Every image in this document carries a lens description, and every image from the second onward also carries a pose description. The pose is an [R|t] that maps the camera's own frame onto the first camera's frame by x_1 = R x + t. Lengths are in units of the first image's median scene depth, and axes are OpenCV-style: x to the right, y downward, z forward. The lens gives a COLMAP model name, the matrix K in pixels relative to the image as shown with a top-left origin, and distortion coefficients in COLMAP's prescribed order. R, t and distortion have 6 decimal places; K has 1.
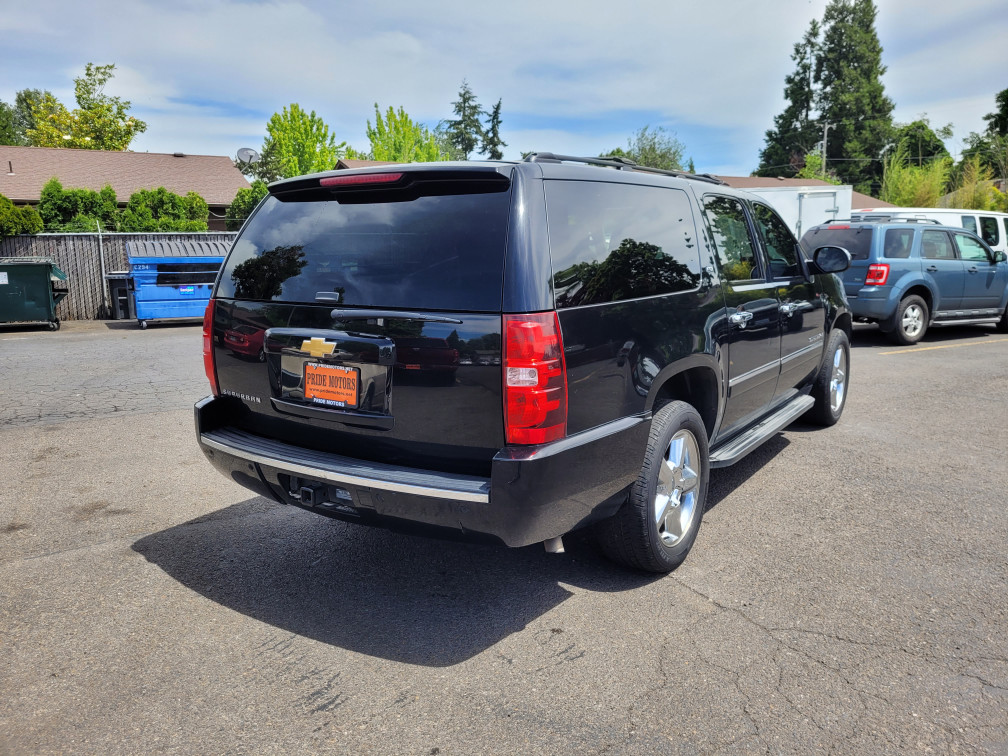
lens RADIAL K [[772.7, 0, 511.5], [0, 772.7, 378.6], [0, 0, 1]] dist [0.053151, -0.048399]
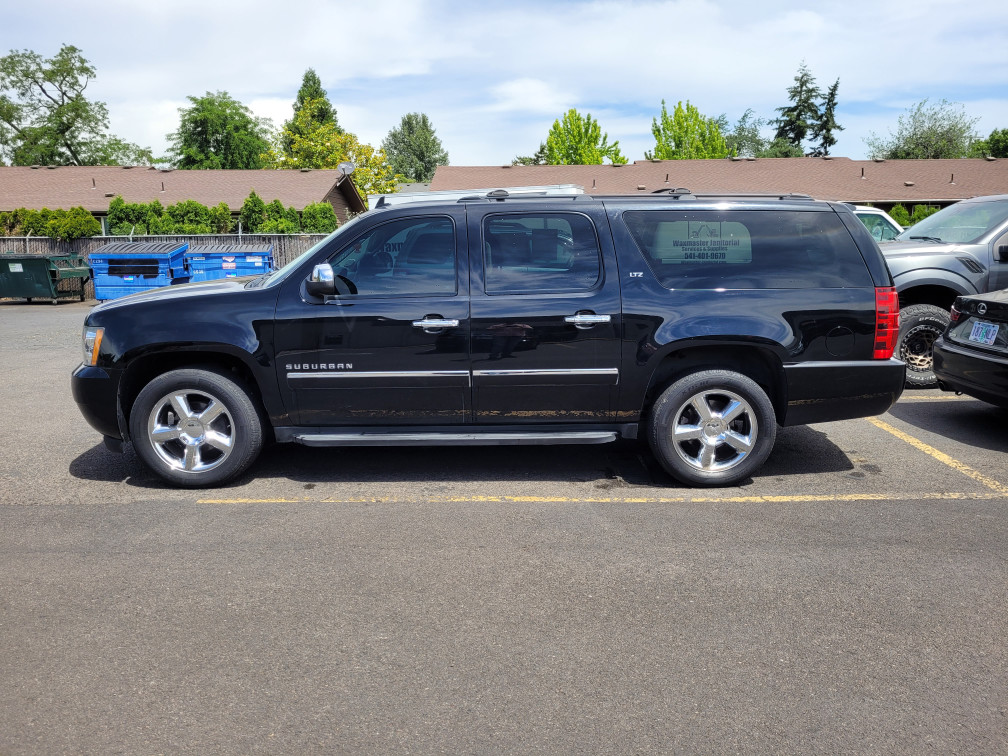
lens RADIAL K [[772.7, 0, 513.3], [0, 772.7, 377.6], [0, 0, 1]] dist [0.053151, -0.048399]
pose [[0.874634, 0.083509, -0.477537, 0.184551], [-0.080840, 0.996383, 0.026180, -0.007735], [0.477996, 0.015706, 0.878222, 0.033467]]
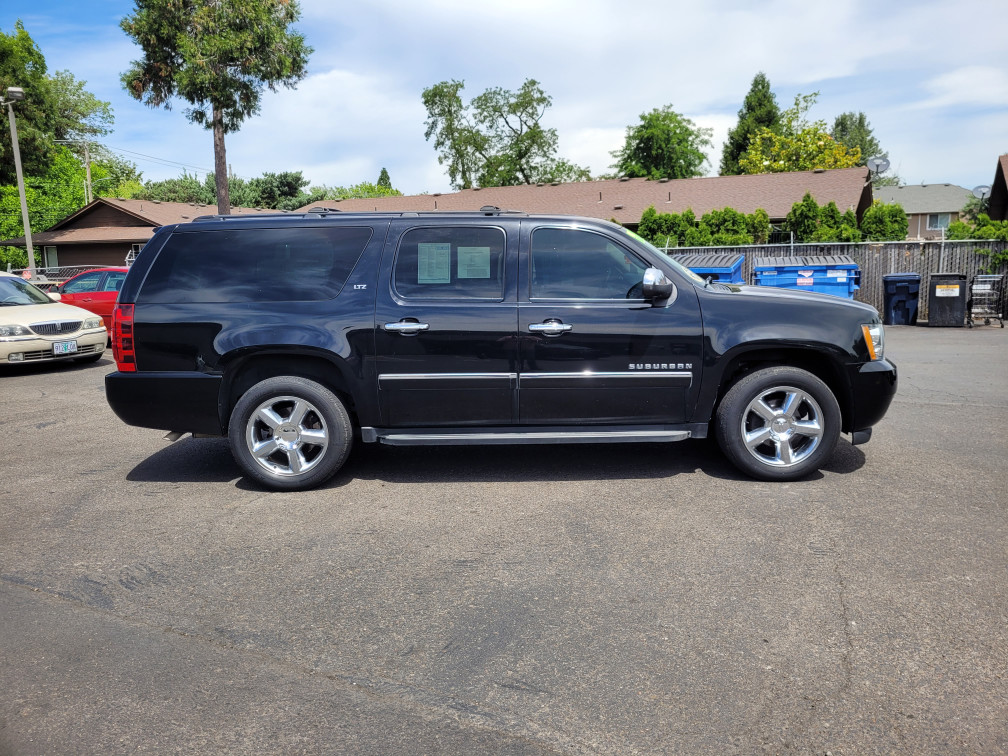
lens RADIAL K [[772.7, 0, 513.9], [0, 772.7, 374.1], [0, 0, 1]] dist [0.053151, -0.048399]
pose [[0.551725, 0.123258, -0.824868, 0.098243], [-0.135231, 0.989153, 0.057356, -0.006612], [0.822990, 0.079903, 0.562409, 0.031165]]
